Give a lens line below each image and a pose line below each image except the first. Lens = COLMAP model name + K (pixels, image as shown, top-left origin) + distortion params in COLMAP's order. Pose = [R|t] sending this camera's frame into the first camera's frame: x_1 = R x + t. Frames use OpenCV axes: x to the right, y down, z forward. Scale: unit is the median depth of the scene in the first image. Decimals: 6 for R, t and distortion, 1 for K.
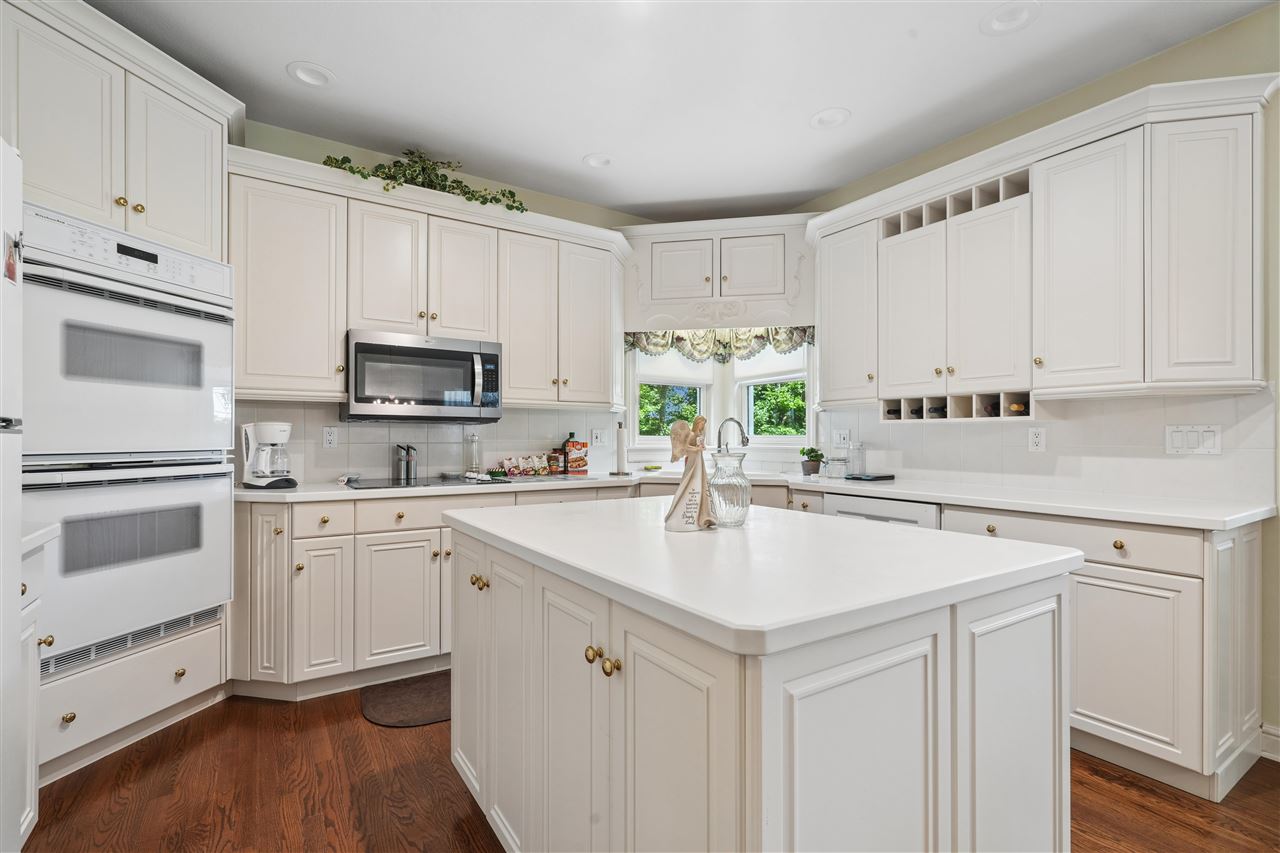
lens RADIAL K [[581.1, 0, 637.6], [0, 581.1, 433.9], [0, 0, 1]] dist [-0.003323, 0.001168]
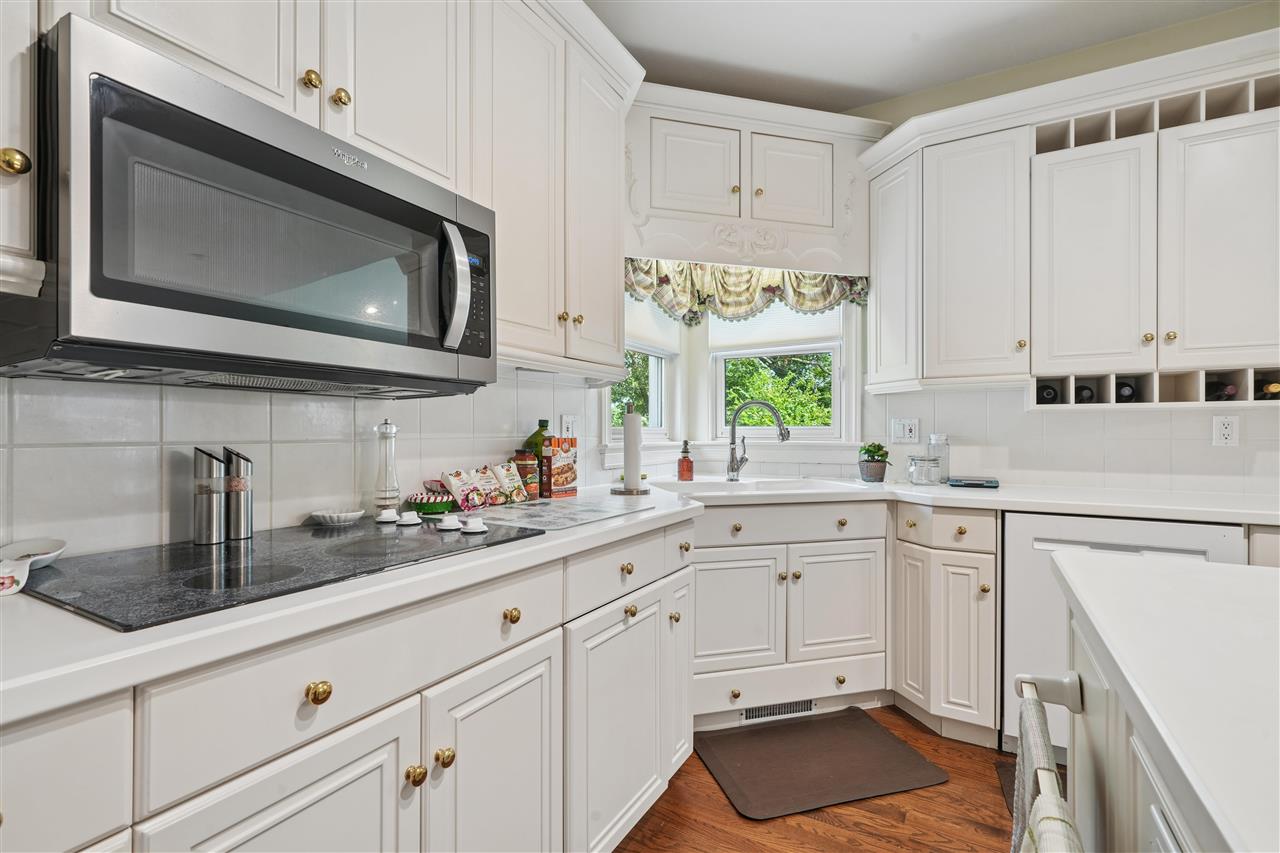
lens RADIAL K [[581.1, 0, 641.1], [0, 581.1, 428.0], [0, 0, 1]] dist [-0.003323, 0.001168]
pose [[0.889478, 0.001945, 0.456974, -0.326366], [-0.002387, 0.999997, 0.000390, 0.005739], [-0.456972, -0.001437, 0.889480, 0.548025]]
